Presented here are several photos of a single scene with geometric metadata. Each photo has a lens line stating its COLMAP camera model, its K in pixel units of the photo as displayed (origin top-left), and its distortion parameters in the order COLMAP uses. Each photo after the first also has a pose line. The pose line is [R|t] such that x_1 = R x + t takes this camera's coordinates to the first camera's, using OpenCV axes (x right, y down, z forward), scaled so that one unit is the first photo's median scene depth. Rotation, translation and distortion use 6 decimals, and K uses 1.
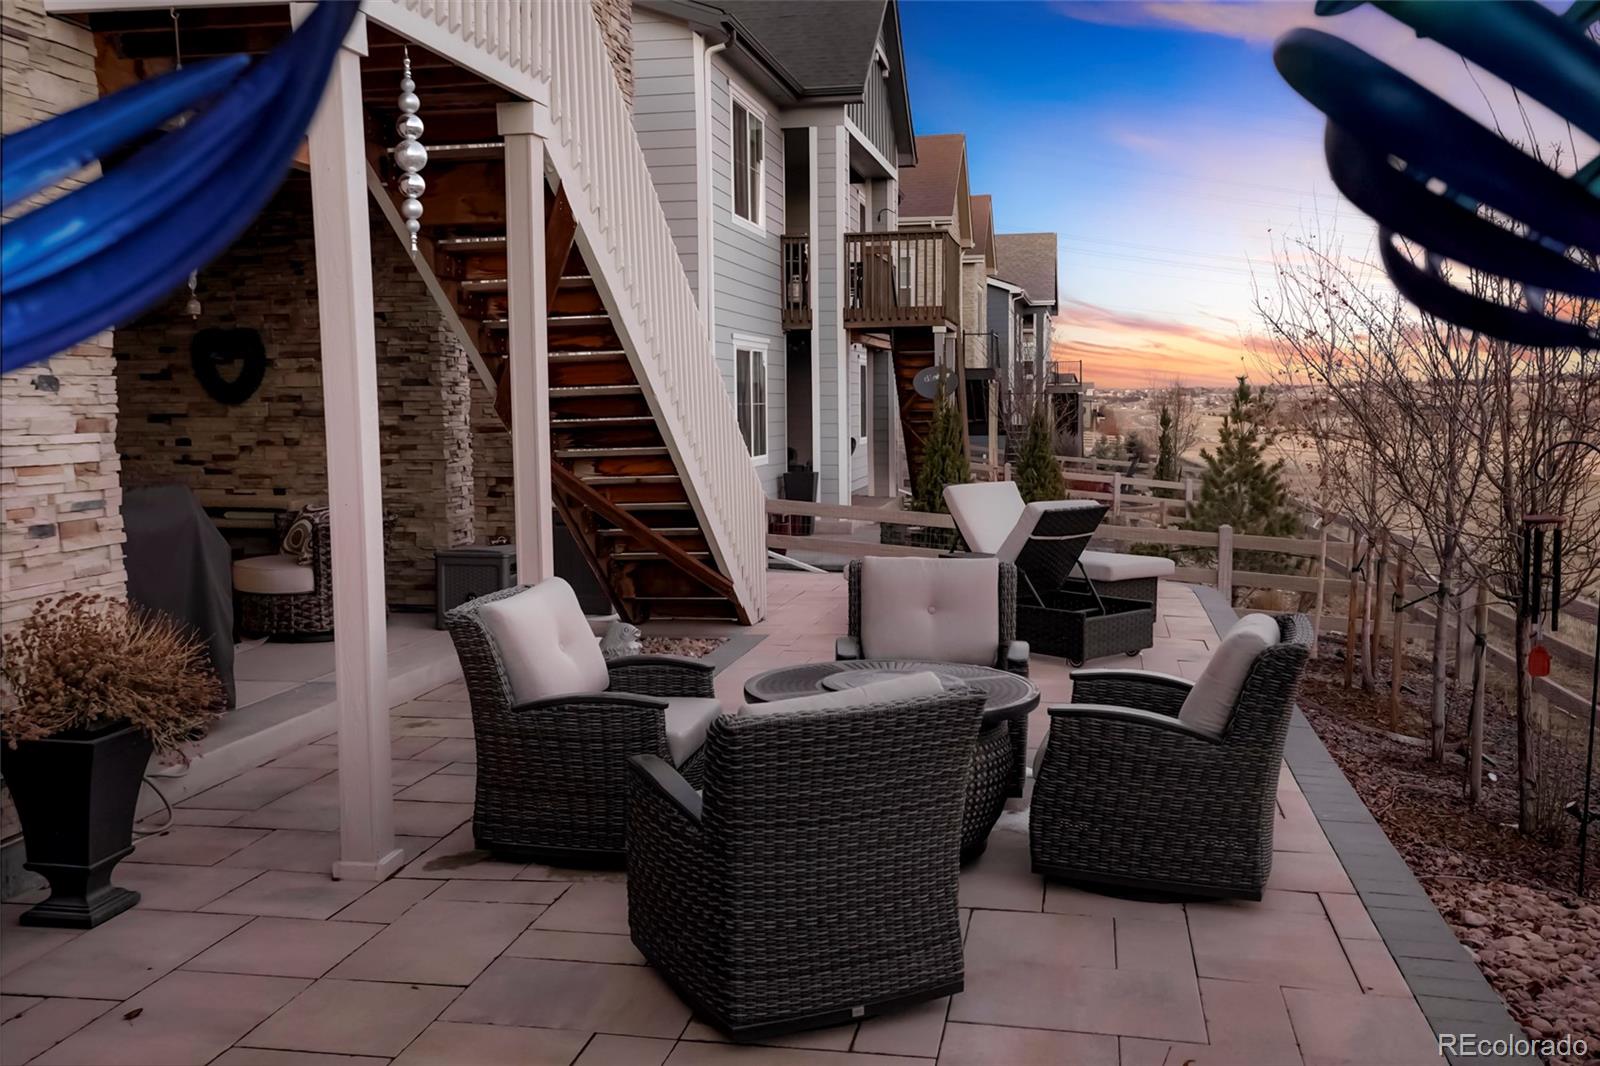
lens RADIAL K [[1536.0, 0, 797.2], [0, 1536.0, 550.5], [0, 0, 1]] dist [0.069461, 0.013732]
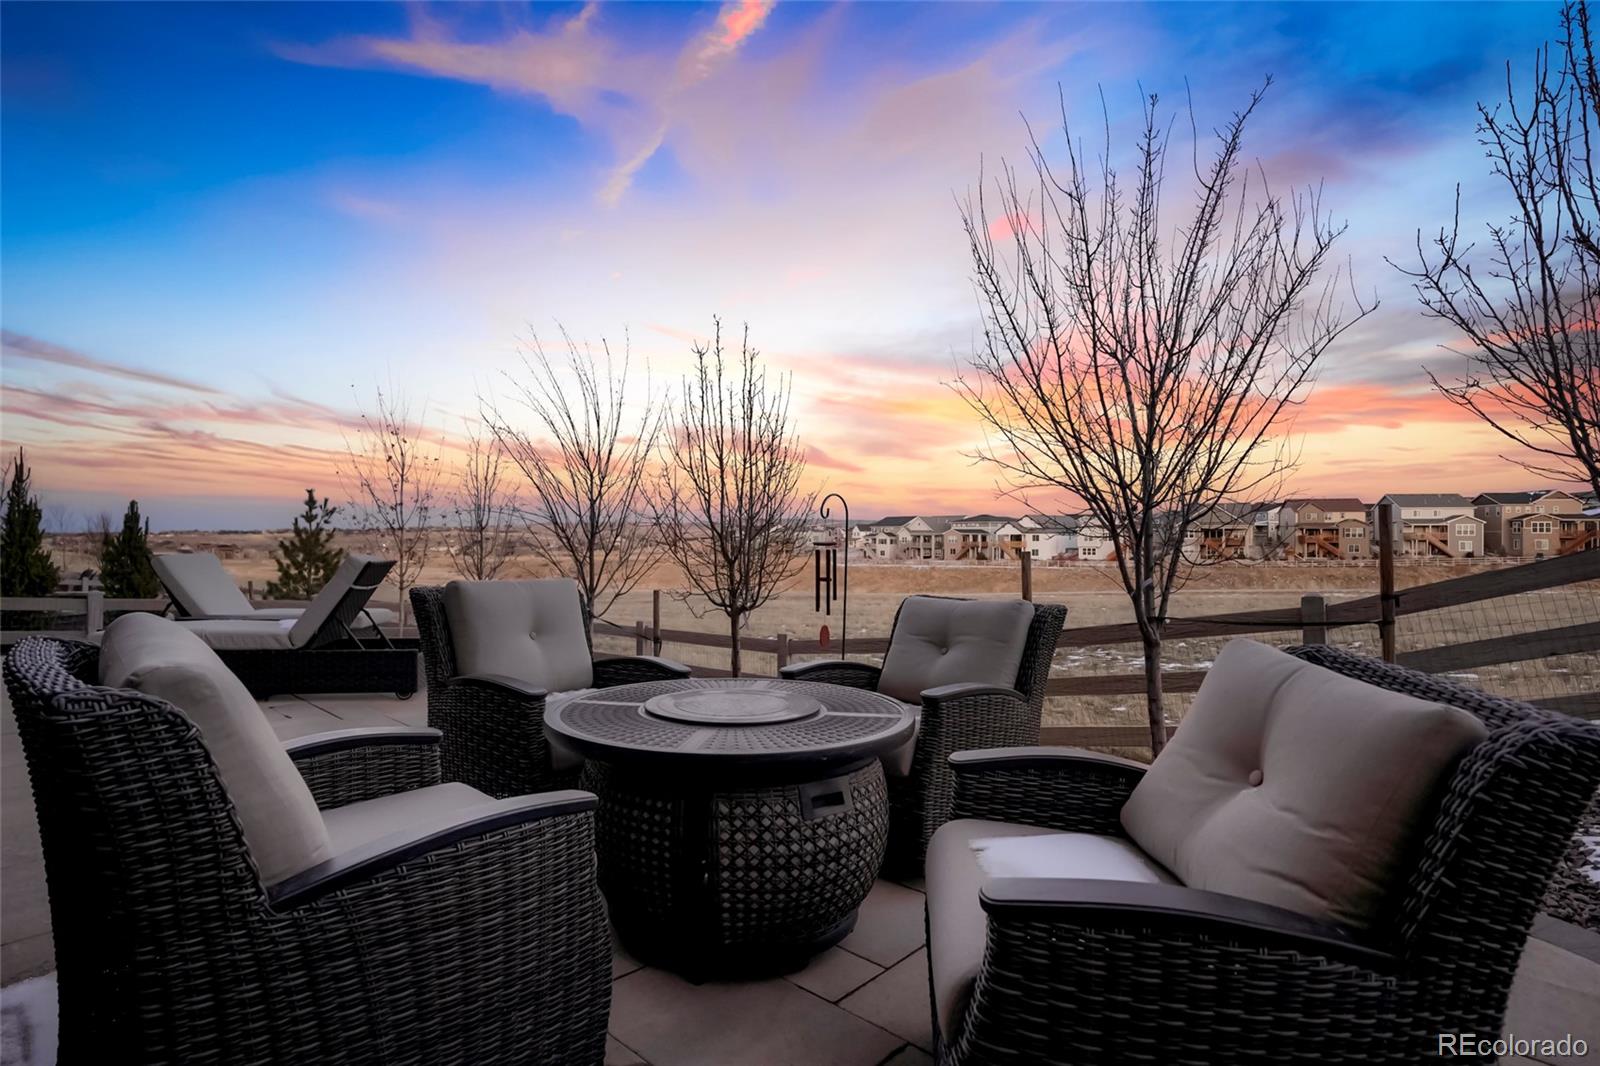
lens RADIAL K [[810.4, 0, 800.0], [0, 810.4, 533.0], [0, 0, 1]] dist [0.002363, 0.000538]
pose [[0.571373, 0.013711, 0.820576, -0.269580], [0.068014, 0.995630, -0.063994, 0.023881], [-0.817867, 0.092375, 0.567943, 0.700463]]
